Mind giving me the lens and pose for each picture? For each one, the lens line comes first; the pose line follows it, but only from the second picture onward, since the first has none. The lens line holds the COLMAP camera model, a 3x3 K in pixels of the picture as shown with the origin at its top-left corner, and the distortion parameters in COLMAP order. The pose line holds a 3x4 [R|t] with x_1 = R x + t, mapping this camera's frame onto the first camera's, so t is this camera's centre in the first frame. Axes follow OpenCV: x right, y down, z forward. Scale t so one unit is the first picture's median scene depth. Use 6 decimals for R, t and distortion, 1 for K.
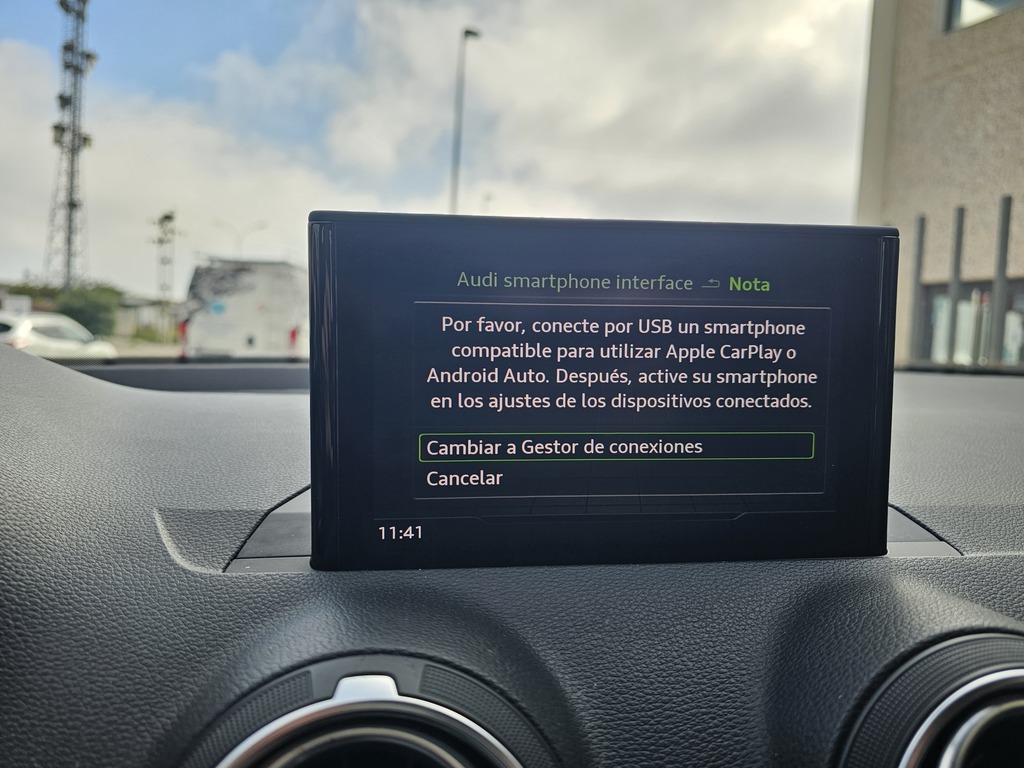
lens RADIAL K [[679.9, 0, 500.7], [0, 679.9, 417.9], [0, 0, 1]] dist [0.044292, -0.034248]
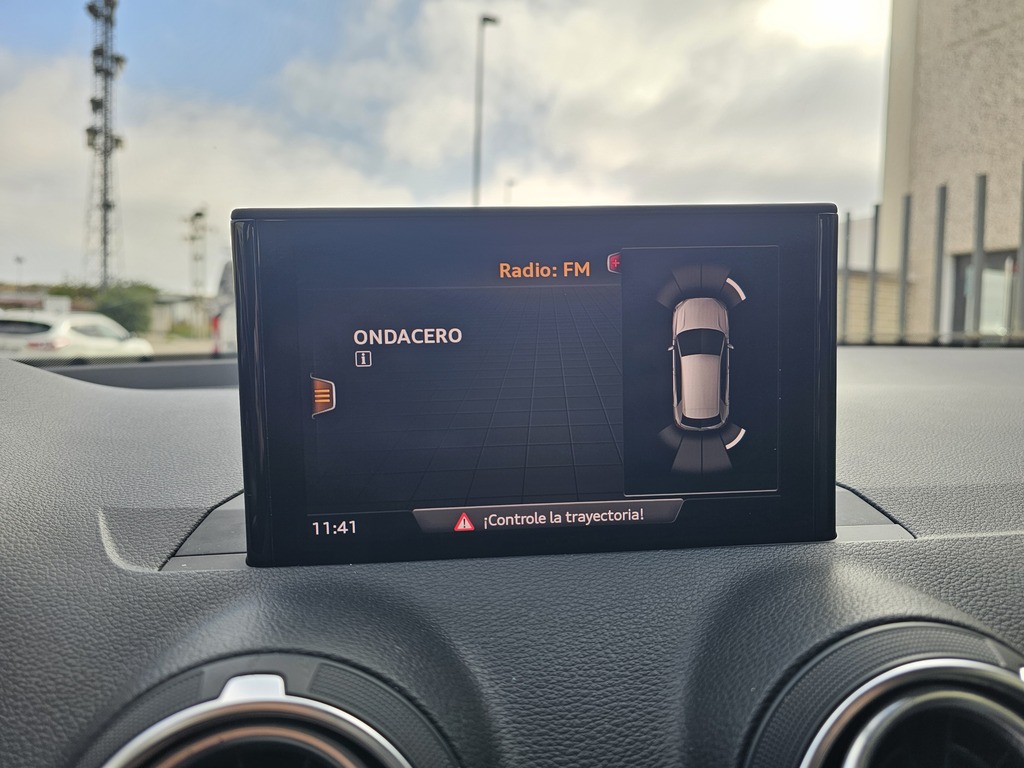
lens RADIAL K [[679.9, 0, 506.0], [0, 679.9, 403.0], [0, 0, 1]] dist [0.044292, -0.034248]
pose [[0.998963, -0.026350, -0.037134, 0.152032], [0.026347, 0.999653, -0.000581, -0.006879], [0.037136, -0.000398, 0.999310, 0.011772]]
